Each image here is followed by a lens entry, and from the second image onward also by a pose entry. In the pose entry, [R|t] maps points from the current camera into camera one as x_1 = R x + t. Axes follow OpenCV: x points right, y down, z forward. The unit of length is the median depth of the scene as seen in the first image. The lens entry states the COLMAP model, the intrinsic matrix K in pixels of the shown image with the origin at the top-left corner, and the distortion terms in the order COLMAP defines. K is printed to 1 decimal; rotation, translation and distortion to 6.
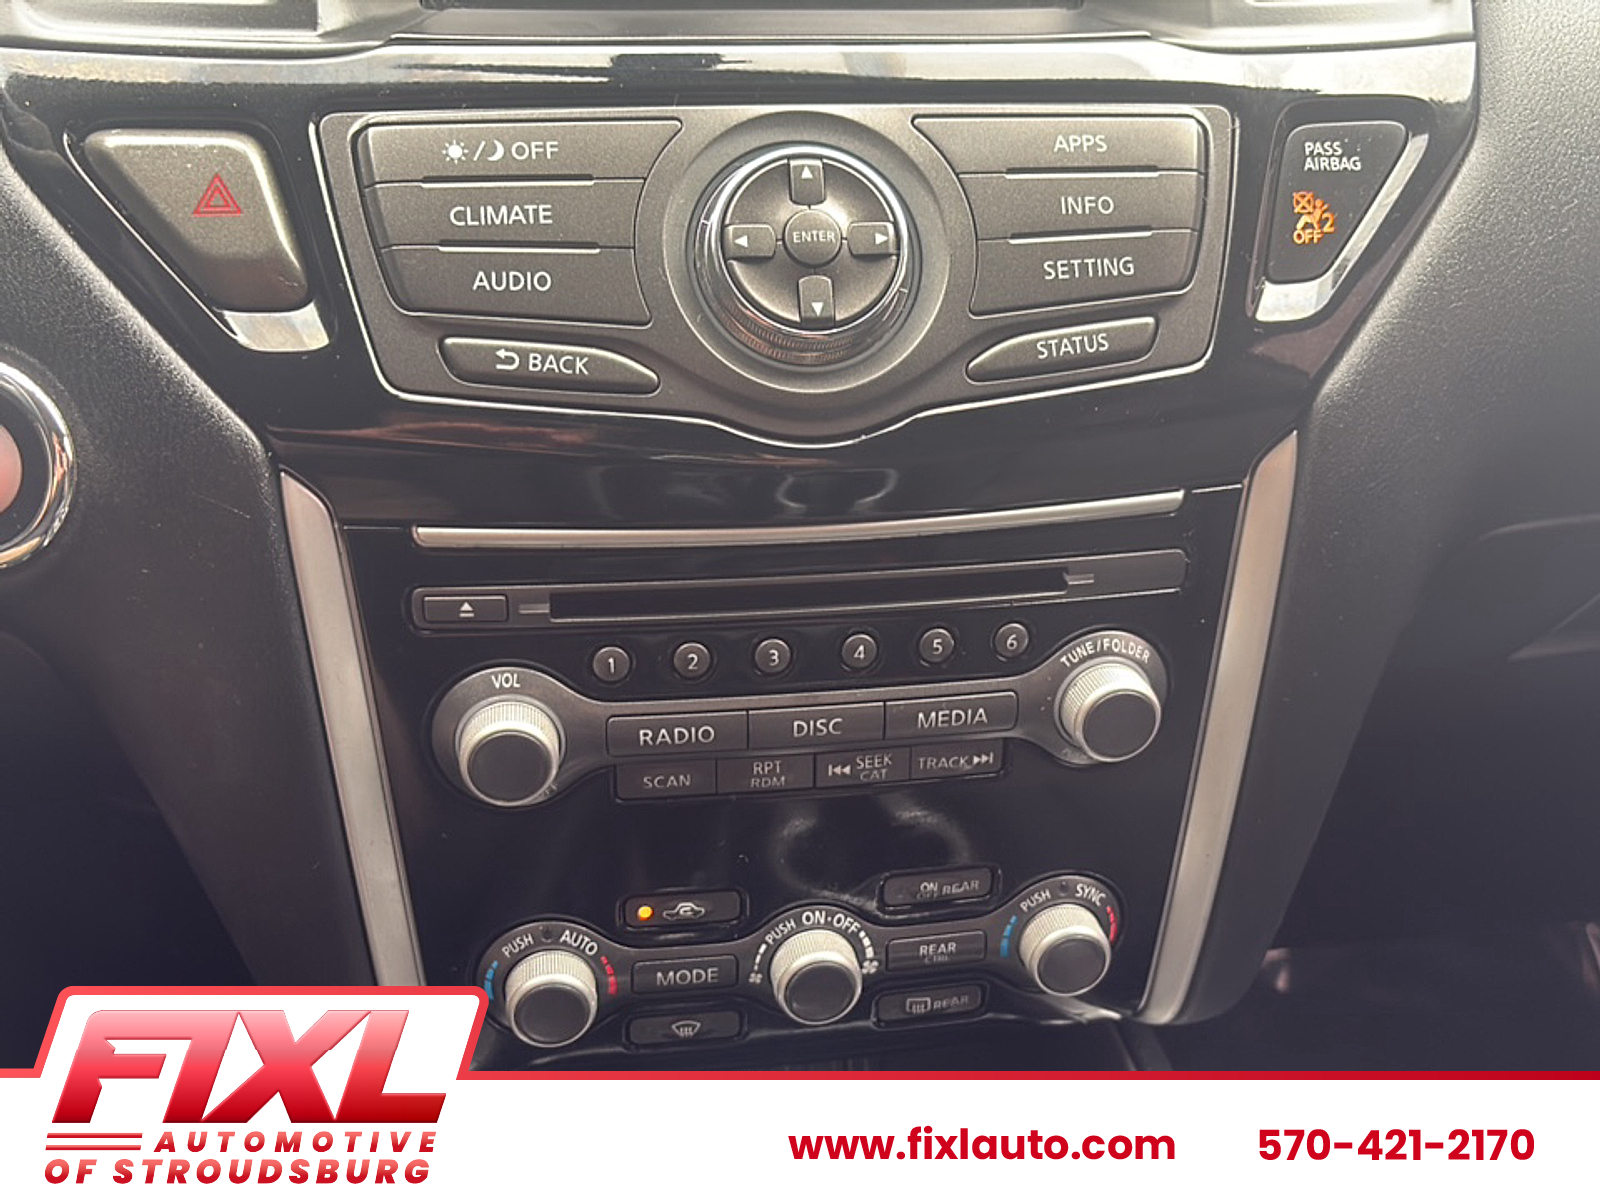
lens RADIAL K [[1298.2, 0, 800.0], [0, 1298.2, 600.0], [0, 0, 1]] dist [-0.006510, -0.004640]
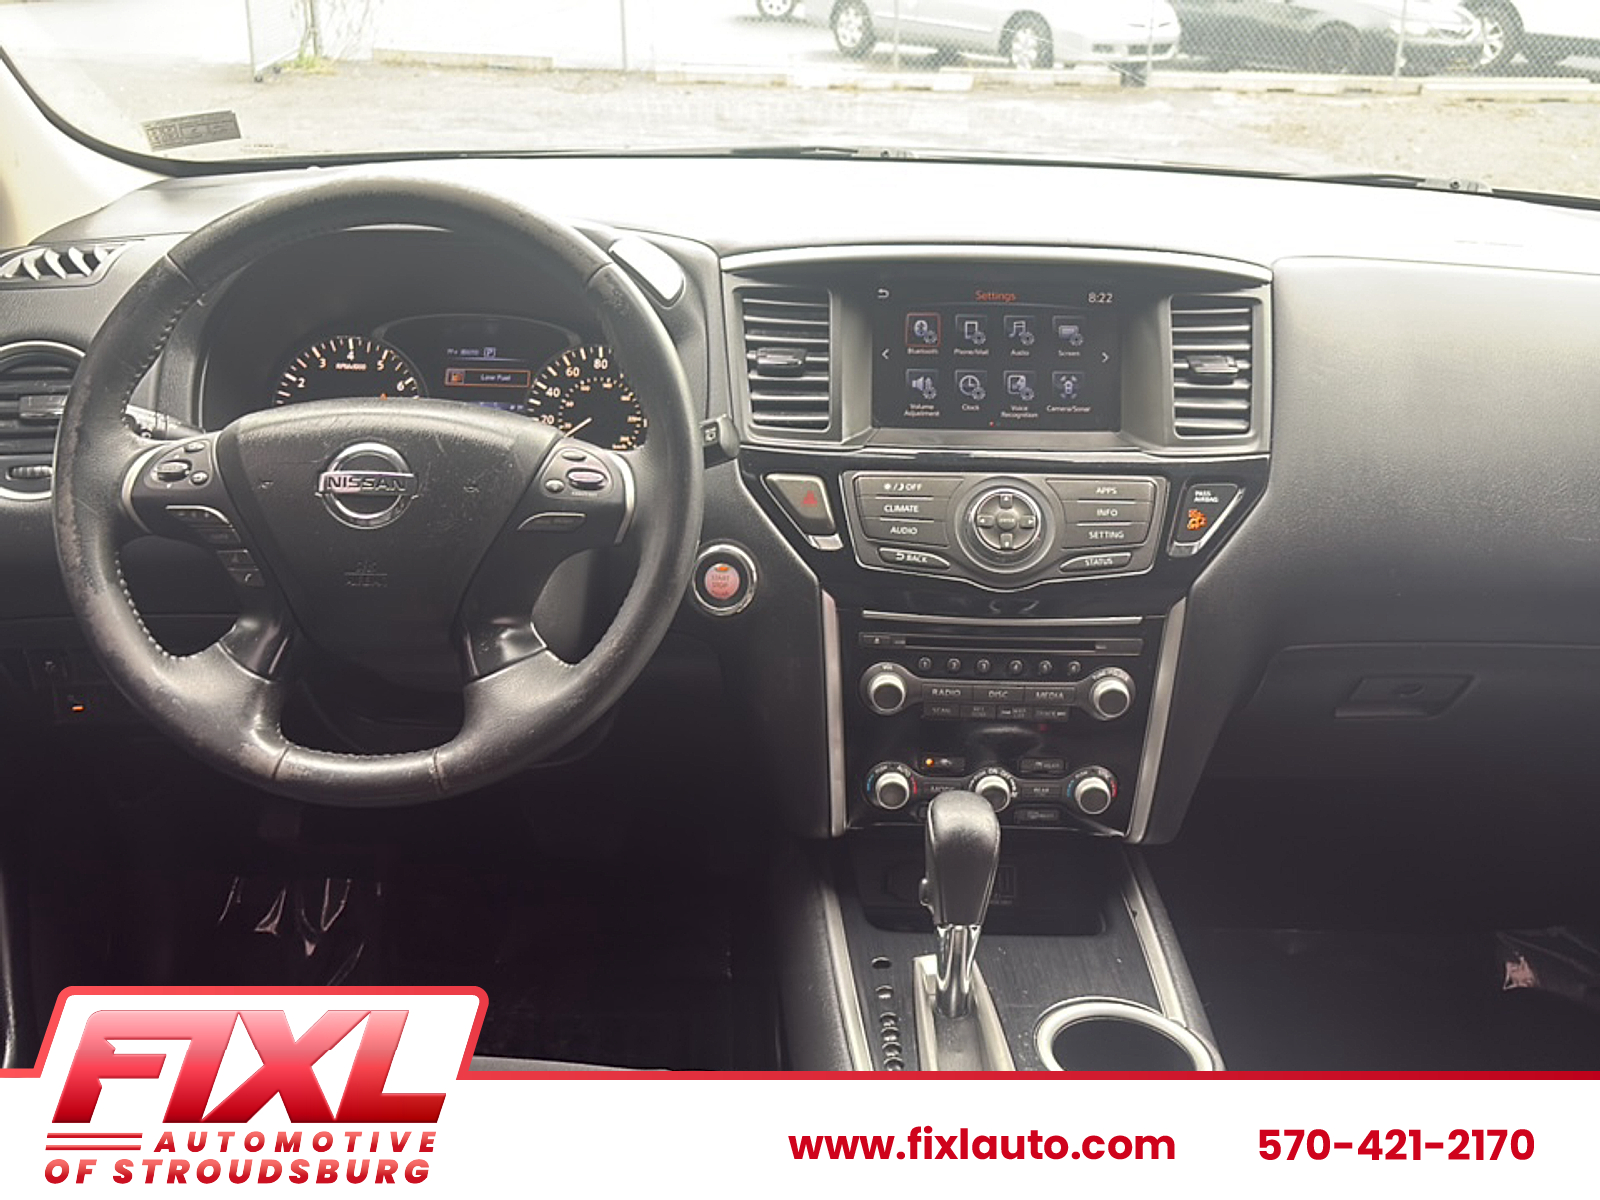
lens RADIAL K [[1261.7, 0, 798.0], [0, 1261.7, 604.1], [0, 0, 1]] dist [0.055600, -0.094011]
pose [[0.982263, 0.063202, -0.176536, 0.059145], [-0.082067, 0.991426, -0.101683, 0.224616], [0.168596, 0.114367, 0.979028, -1.761267]]
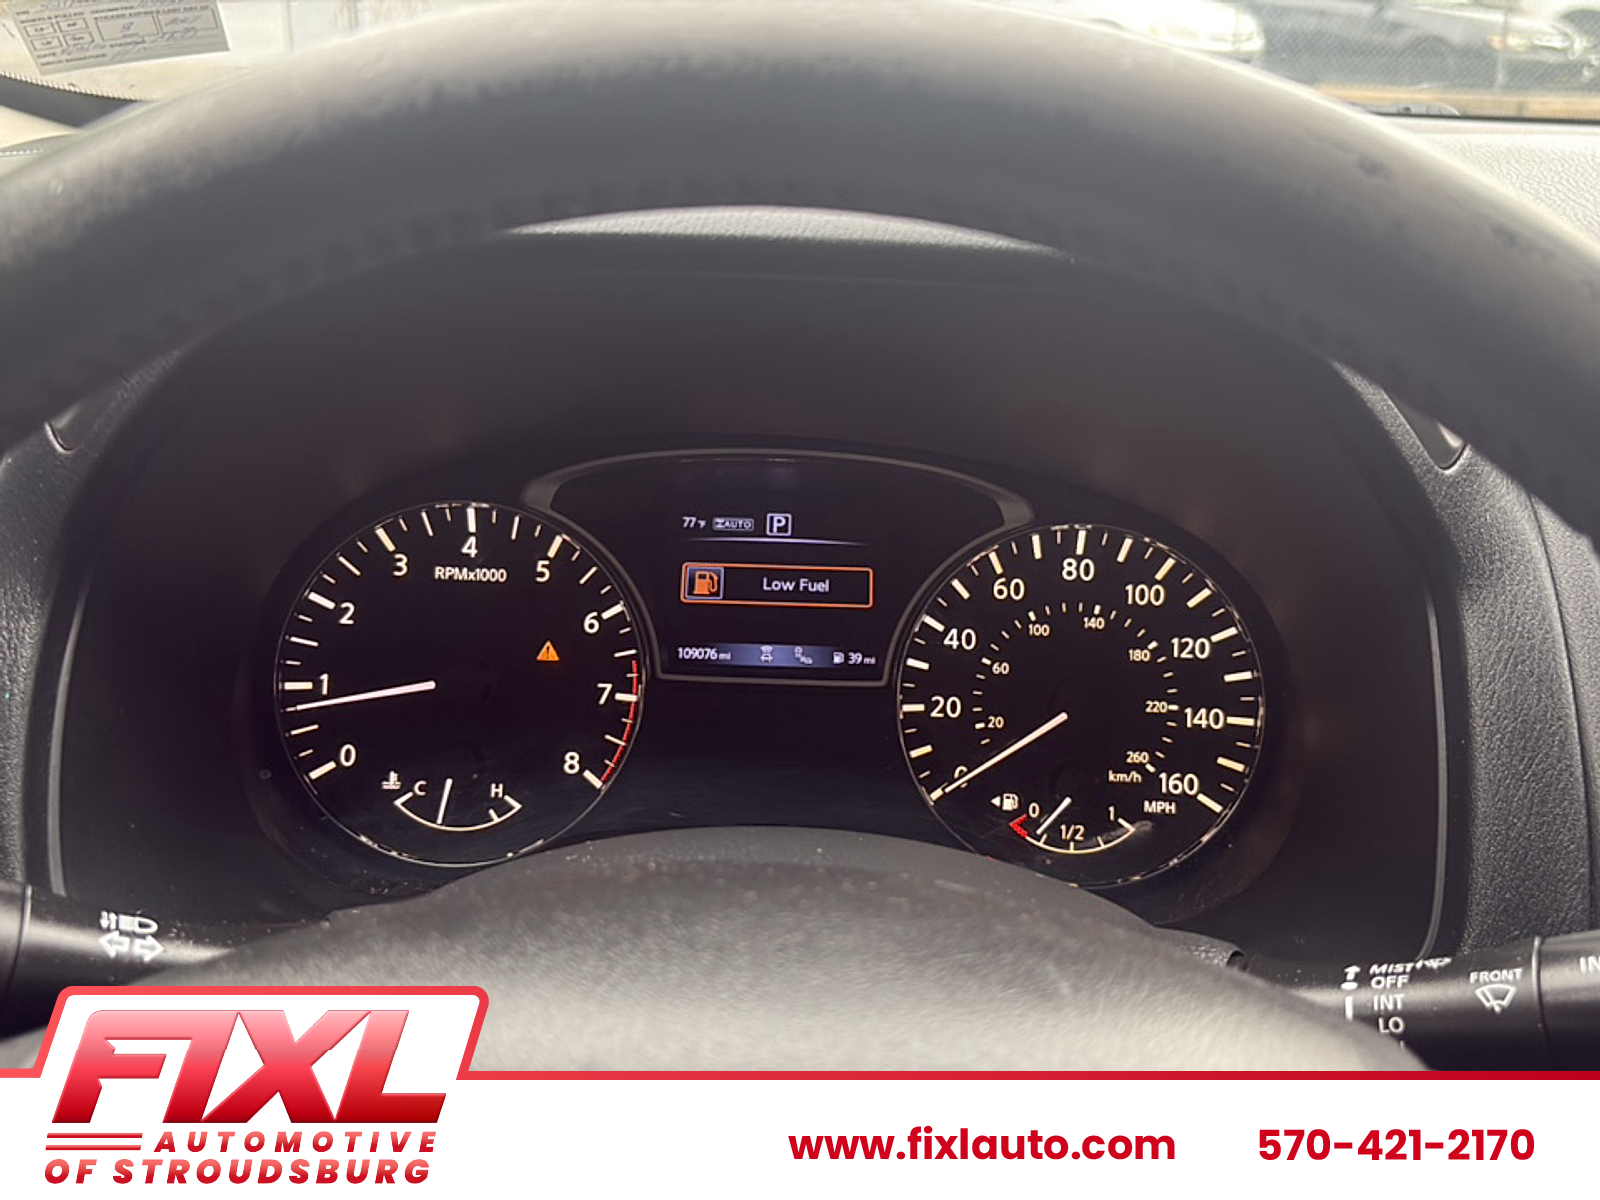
lens RADIAL K [[1248.8, 0, 797.2], [0, 1248.8, 599.7], [0, 0, 1]] dist [0.121904, -0.159001]
pose [[0.976977, 0.071213, -0.201110, -1.053609], [-0.096700, 0.988067, -0.119886, -0.449085], [0.190172, 0.136573, 0.972205, -0.085403]]
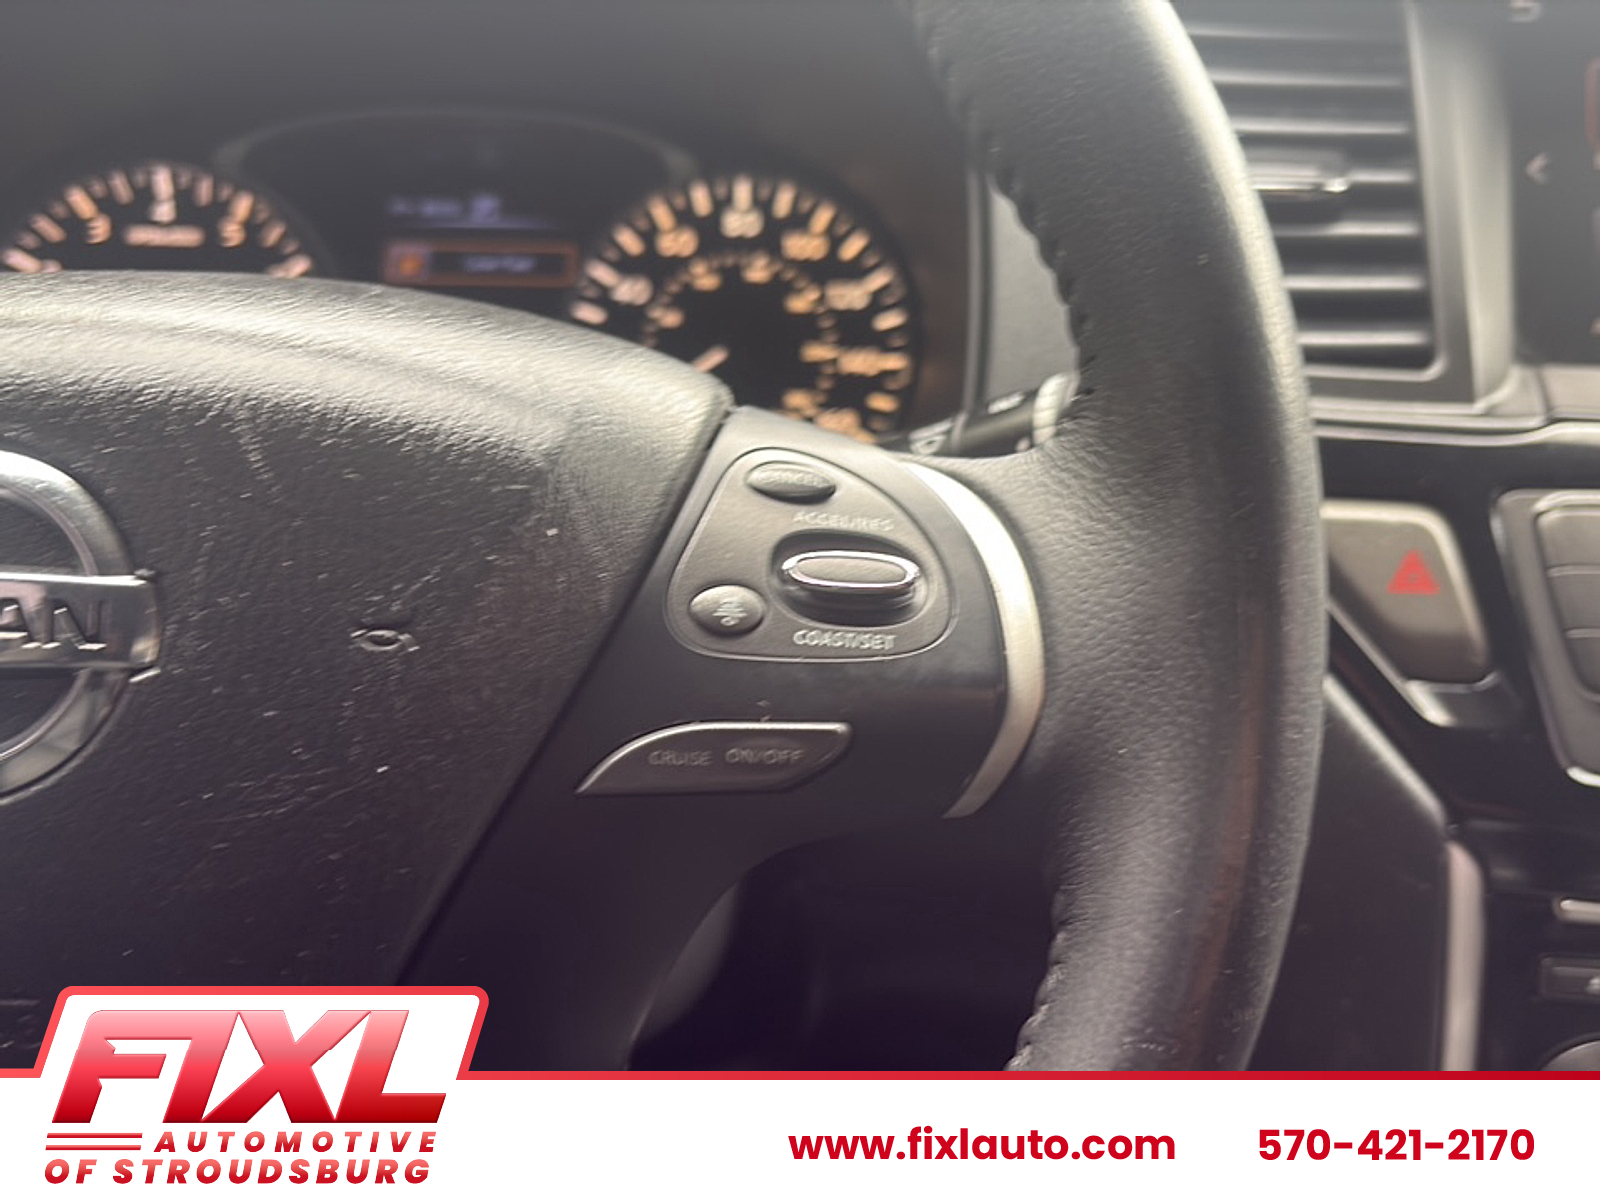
lens RADIAL K [[1298.2, 0, 800.0], [0, 1298.2, 600.0], [0, 0, 1]] dist [-0.006510, -0.004640]
pose [[0.979778, 0.064677, -0.189344, -0.680434], [-0.078594, 0.994657, -0.066934, -0.168228], [0.184004, 0.080462, 0.979627, -0.111173]]
